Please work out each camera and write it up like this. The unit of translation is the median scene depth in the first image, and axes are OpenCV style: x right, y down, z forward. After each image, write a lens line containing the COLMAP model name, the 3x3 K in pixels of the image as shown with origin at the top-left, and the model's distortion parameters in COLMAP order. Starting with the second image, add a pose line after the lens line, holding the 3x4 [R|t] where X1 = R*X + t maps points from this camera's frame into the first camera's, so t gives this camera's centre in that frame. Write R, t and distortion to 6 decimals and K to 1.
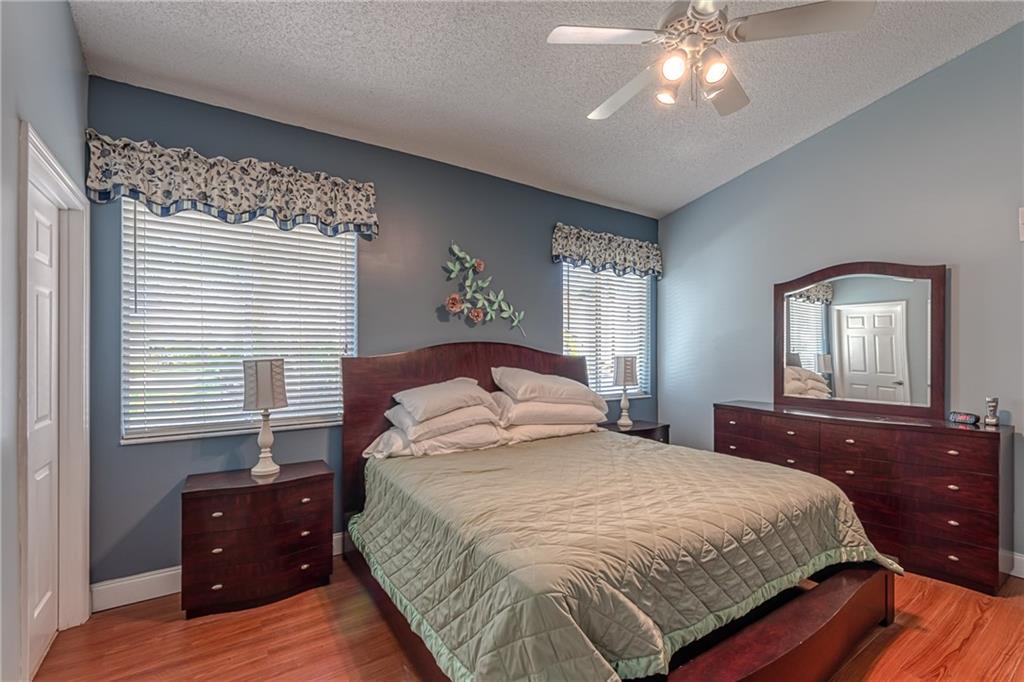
lens RADIAL K [[440.7, 0, 511.0], [0, 440.7, 357.0], [0, 0, 1]] dist [0.000519, -0.000315]
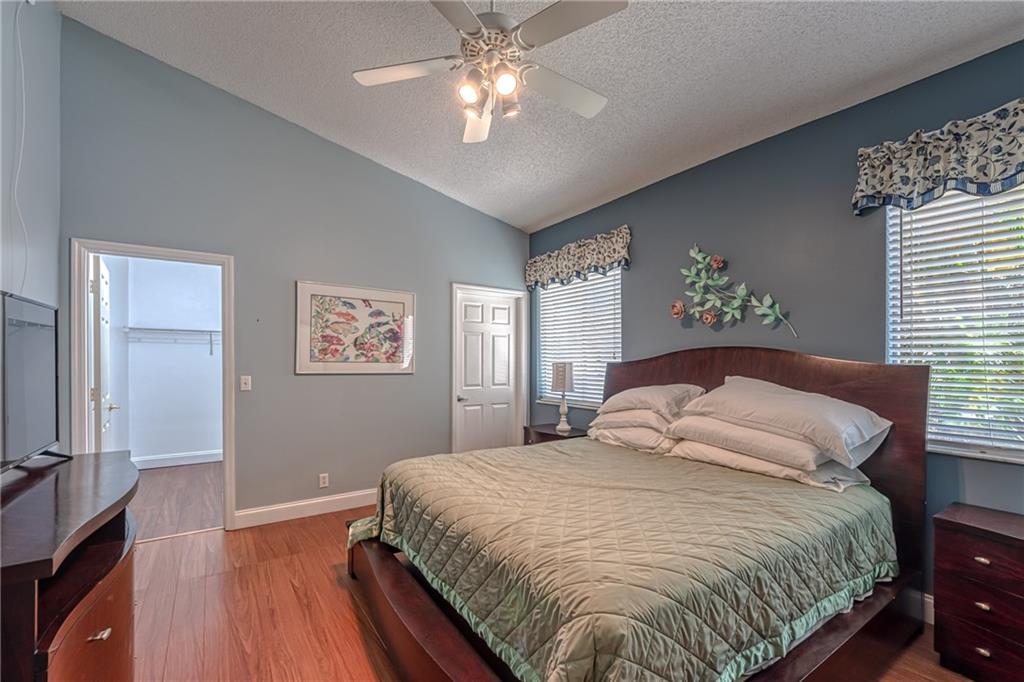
lens RADIAL K [[440.7, 0, 511.0], [0, 440.7, 357.0], [0, 0, 1]] dist [0.000519, -0.000315]
pose [[0.005388, -0.004055, -0.999977, 0.967594], [-0.011822, 0.999922, -0.004119, -0.005896], [0.999916, 0.011844, 0.005340, 0.676627]]
